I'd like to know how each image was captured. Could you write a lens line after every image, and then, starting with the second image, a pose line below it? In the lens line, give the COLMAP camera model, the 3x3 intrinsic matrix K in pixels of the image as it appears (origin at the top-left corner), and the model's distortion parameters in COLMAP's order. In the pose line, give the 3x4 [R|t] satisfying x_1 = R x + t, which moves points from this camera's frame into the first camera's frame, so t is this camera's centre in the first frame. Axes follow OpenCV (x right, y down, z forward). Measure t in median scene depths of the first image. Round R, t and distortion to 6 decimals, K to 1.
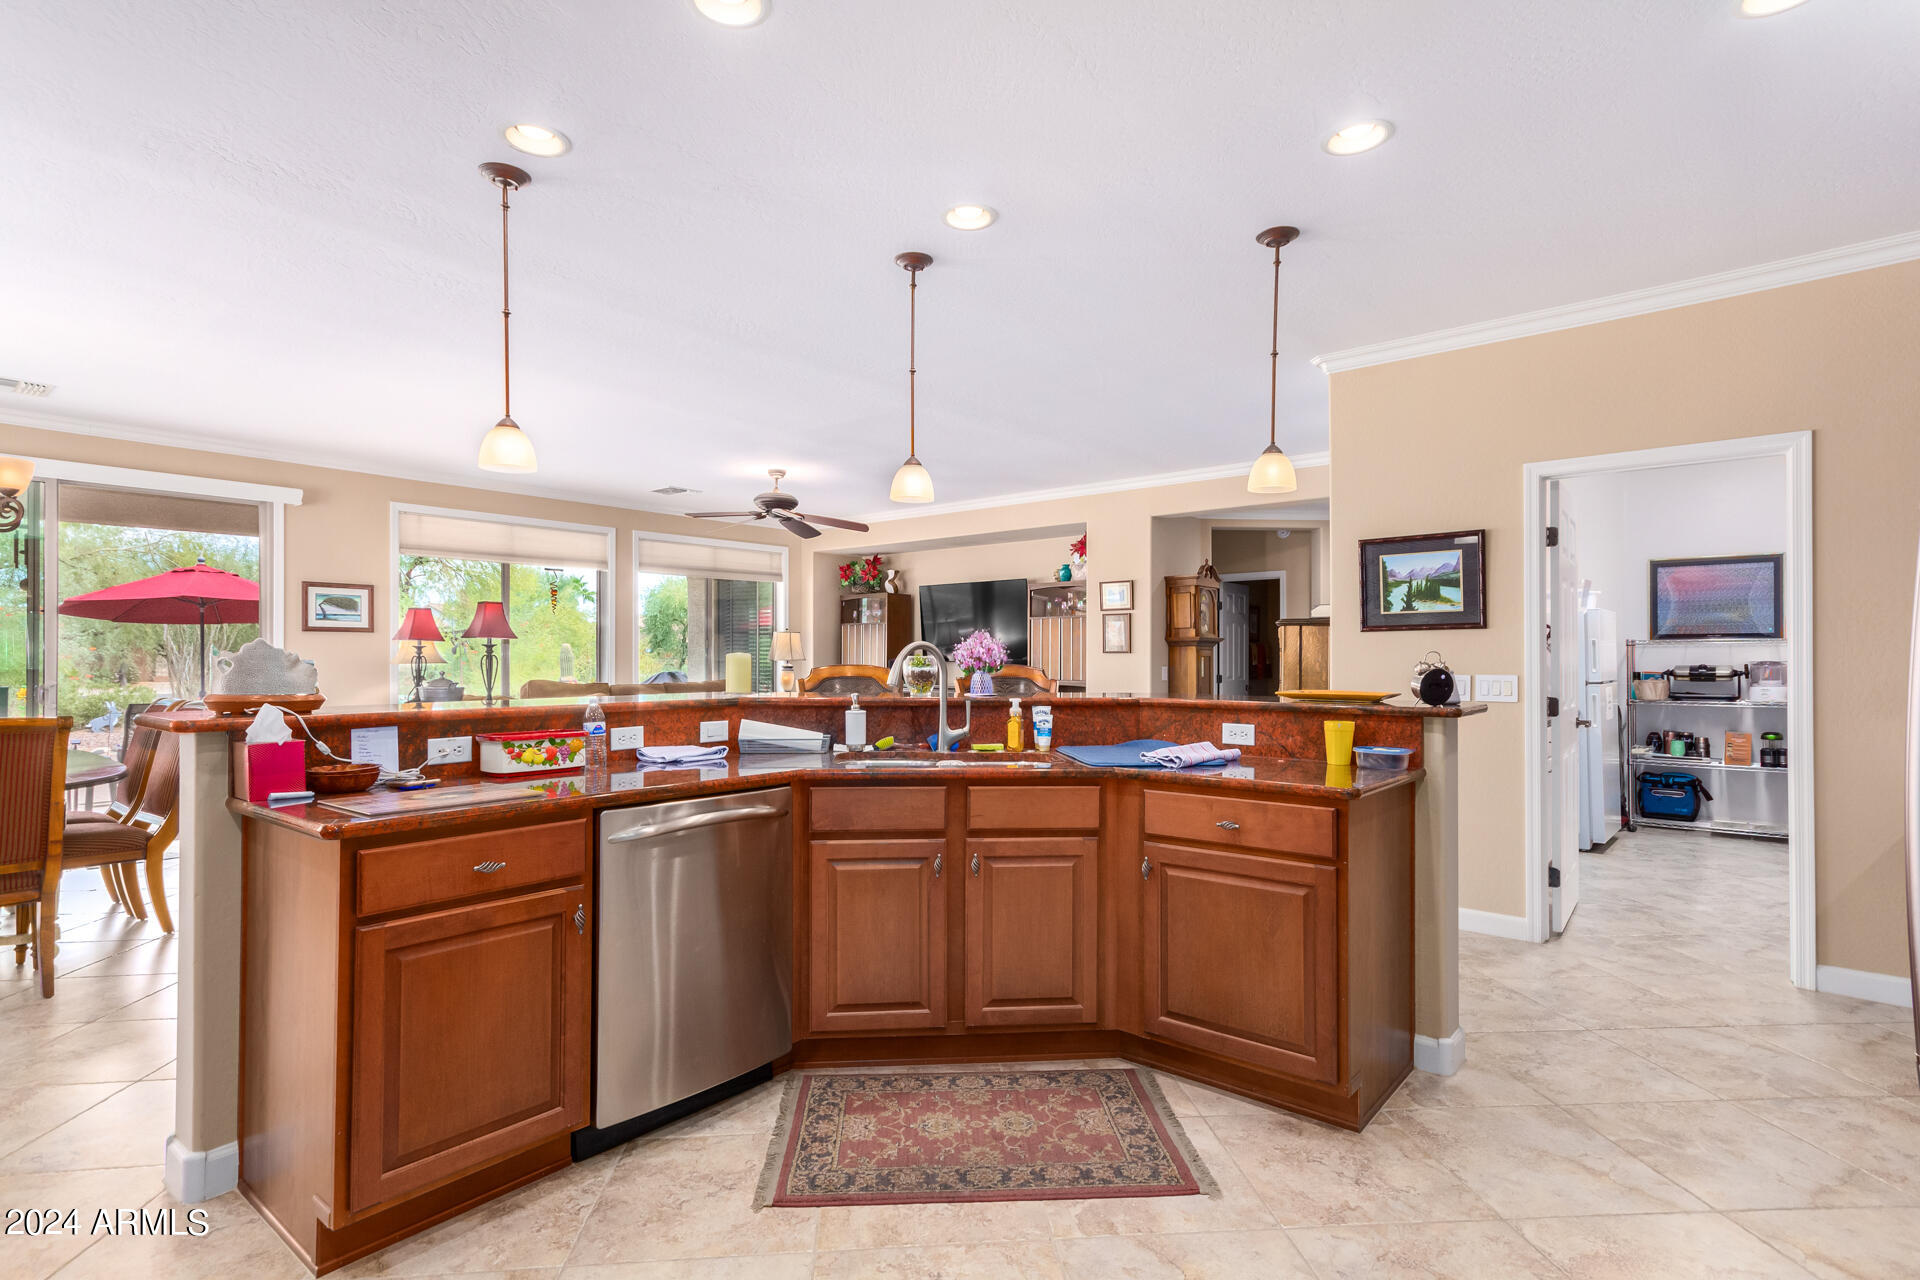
lens RADIAL K [[956.8, 0, 965.6], [0, 956.8, 648.7], [0, 0, 1]] dist [0.013798, 0.000370]
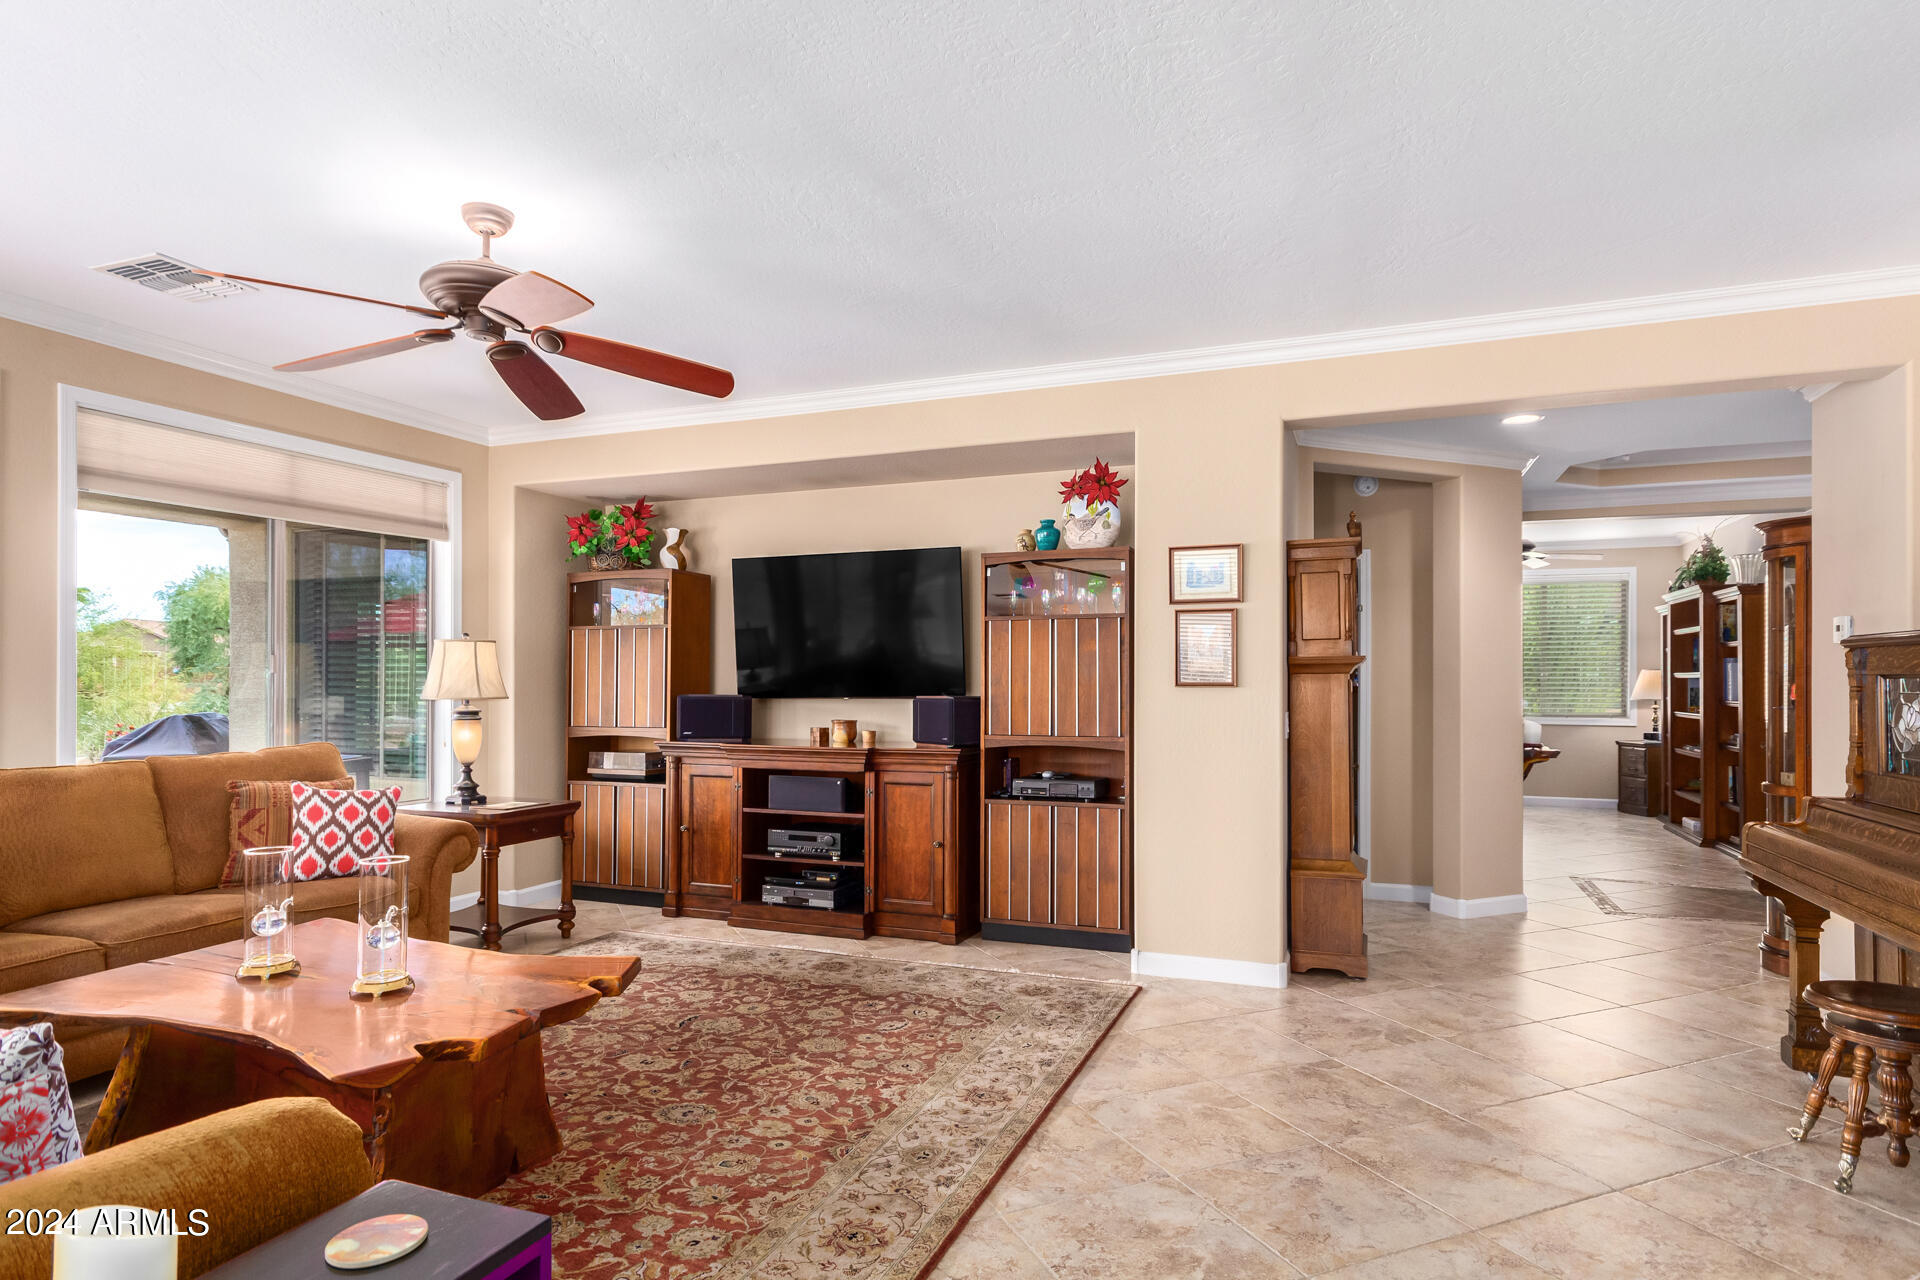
lens RADIAL K [[1043.8, 0, 973.7], [0, 1043.8, 671.3], [0, 0, 1]] dist [0.010920, 0.000715]
pose [[0.948484, 0.002473, 0.316816, -0.134589], [-0.003057, 0.999994, 0.001348, -0.003657], [-0.316811, -0.002247, 0.948486, 0.506156]]
